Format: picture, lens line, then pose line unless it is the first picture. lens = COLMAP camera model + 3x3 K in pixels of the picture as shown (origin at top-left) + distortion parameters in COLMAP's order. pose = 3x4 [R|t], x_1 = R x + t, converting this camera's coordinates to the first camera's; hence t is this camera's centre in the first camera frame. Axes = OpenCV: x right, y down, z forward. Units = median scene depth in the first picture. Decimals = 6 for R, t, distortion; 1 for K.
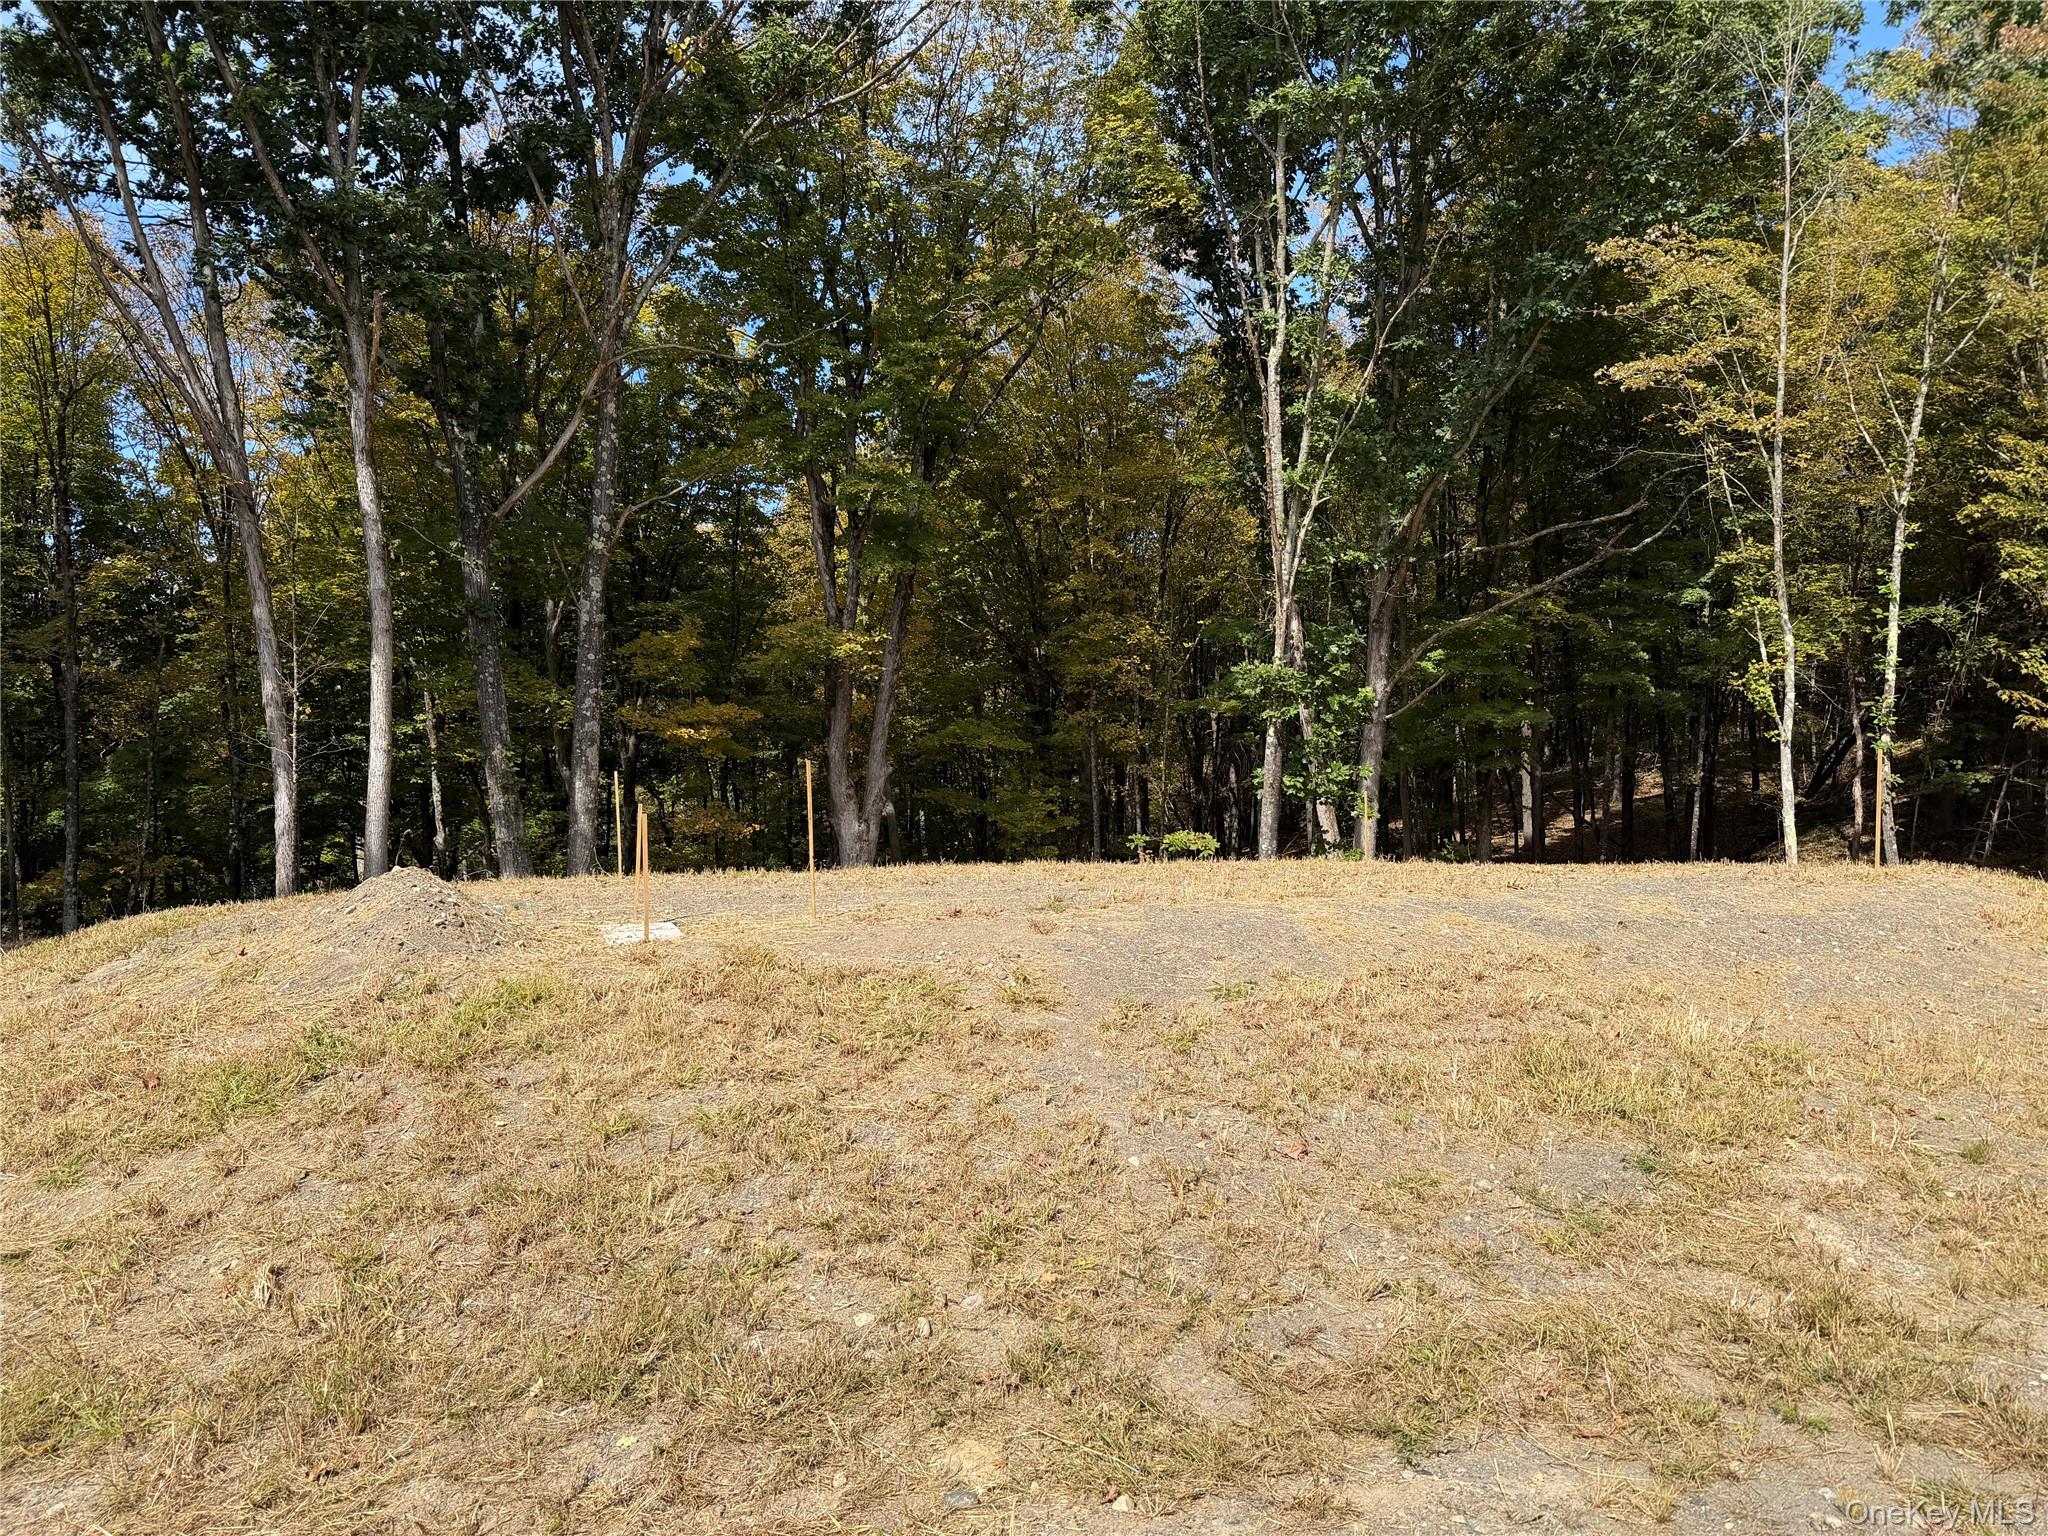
lens RADIAL K [[1417.0, 0, 1024.0], [0, 1417.0, 768.0], [0, 0, 1]] dist [0.061045, -0.115382]
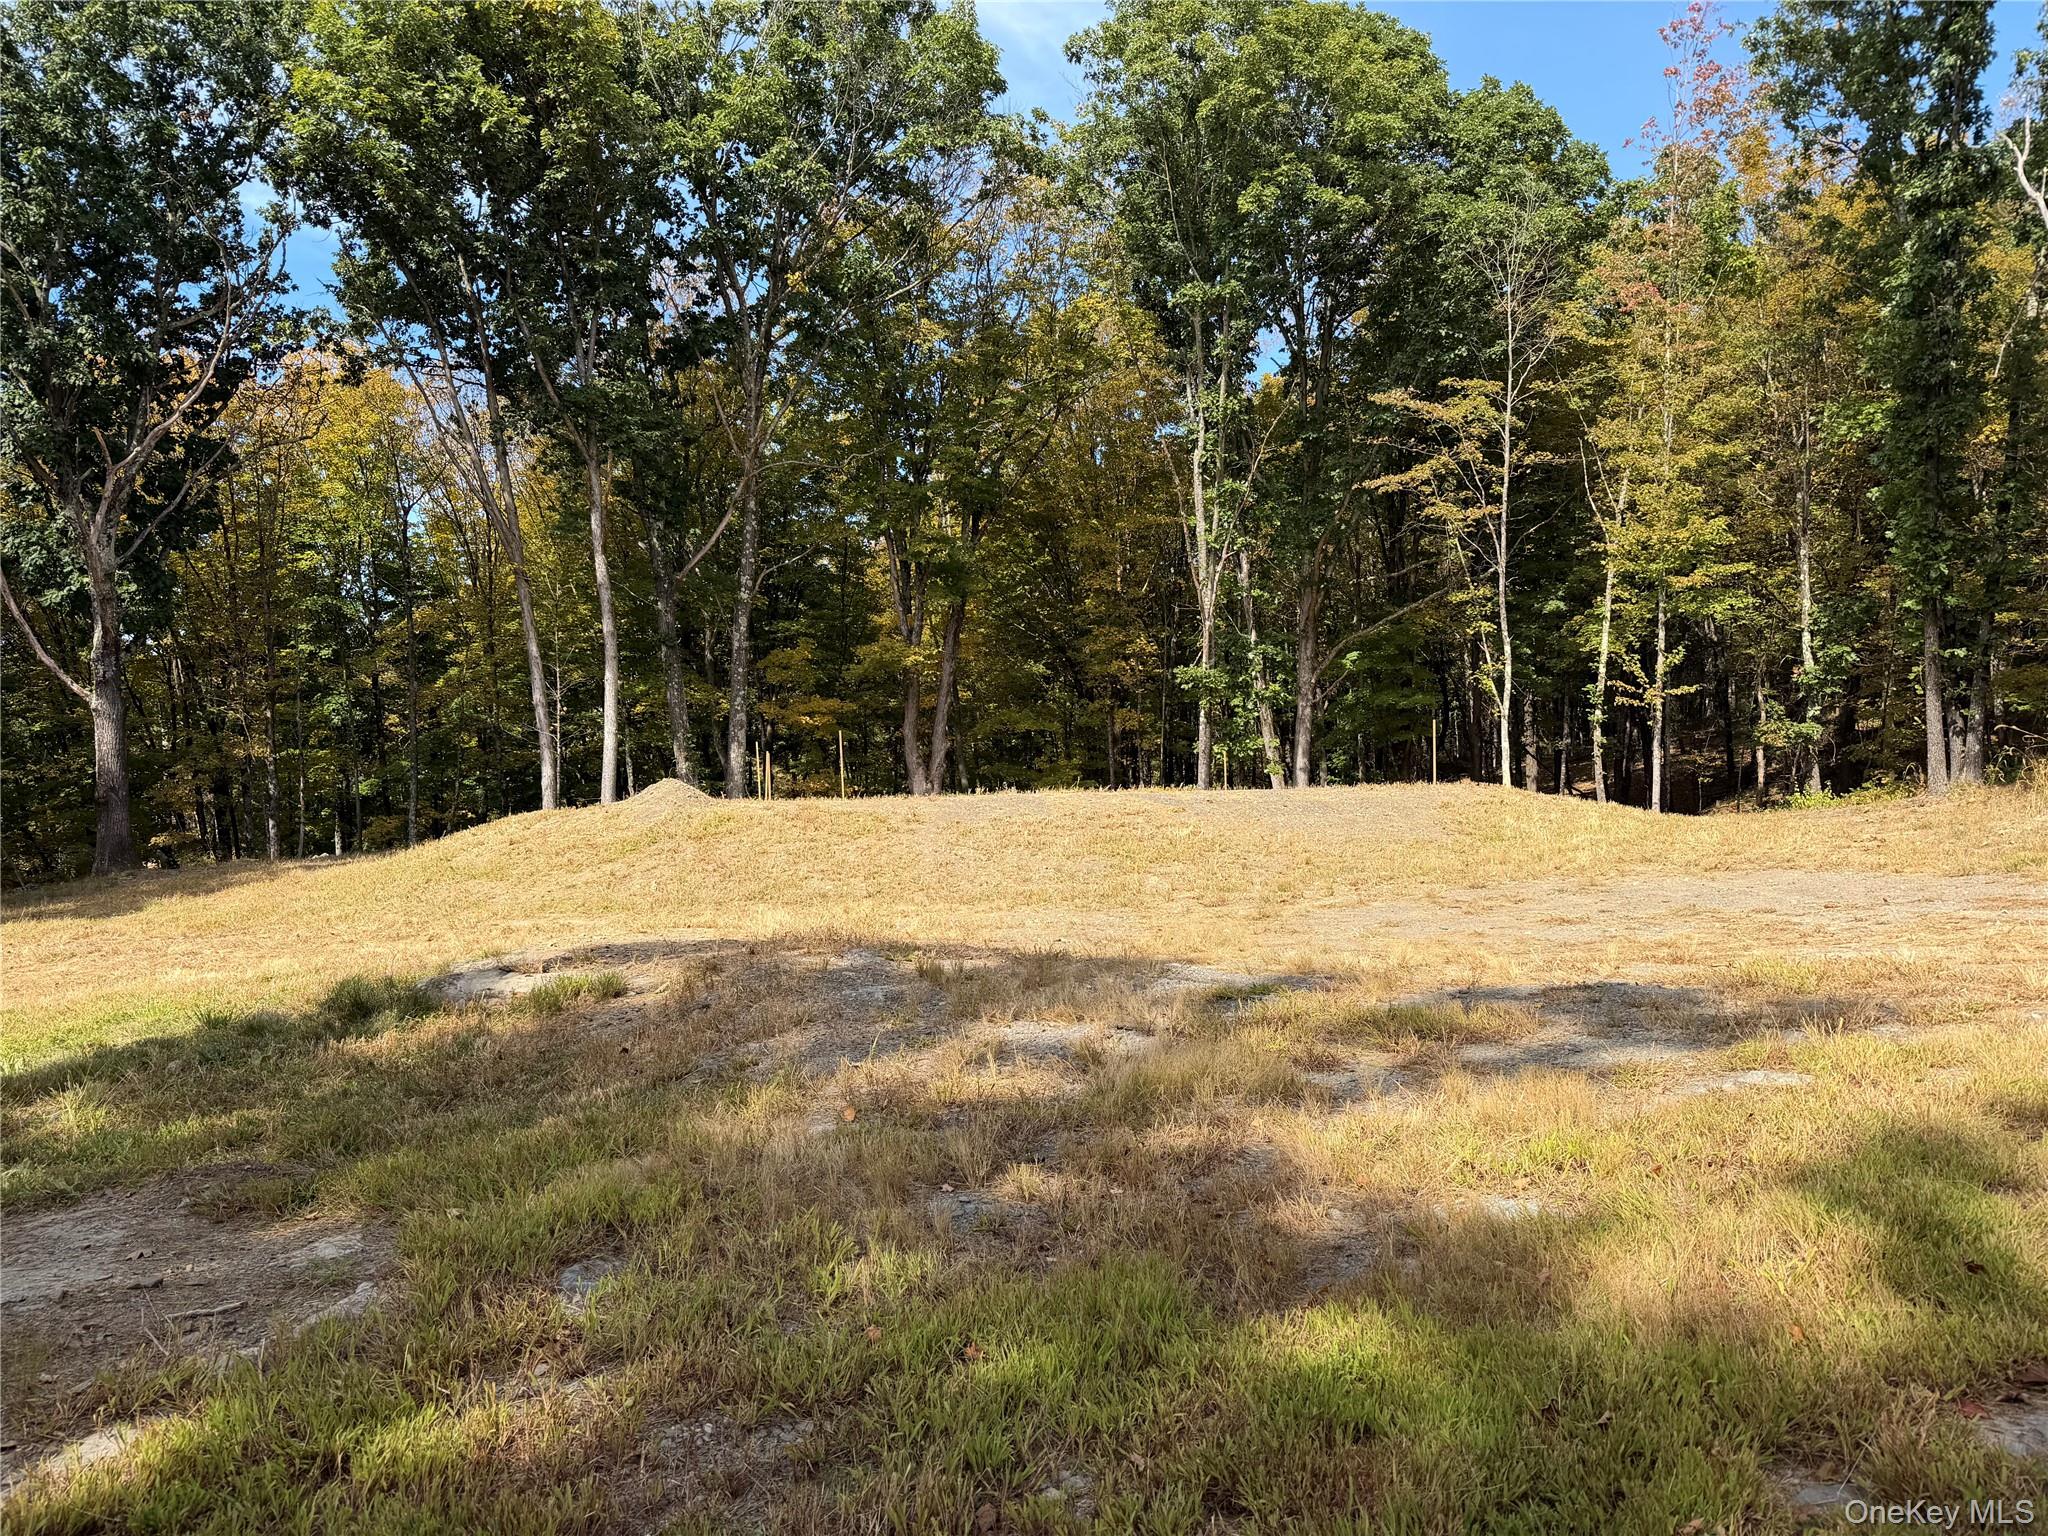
lens RADIAL K [[1417.0, 0, 1024.0], [0, 1417.0, 768.0], [0, 0, 1]] dist [0.061045, -0.115382]
pose [[0.995657, -0.009094, -0.092653, 0.122987], [0.009929, 0.999914, 0.008550, 0.014676], [0.092568, -0.009433, 0.995662, -0.435007]]
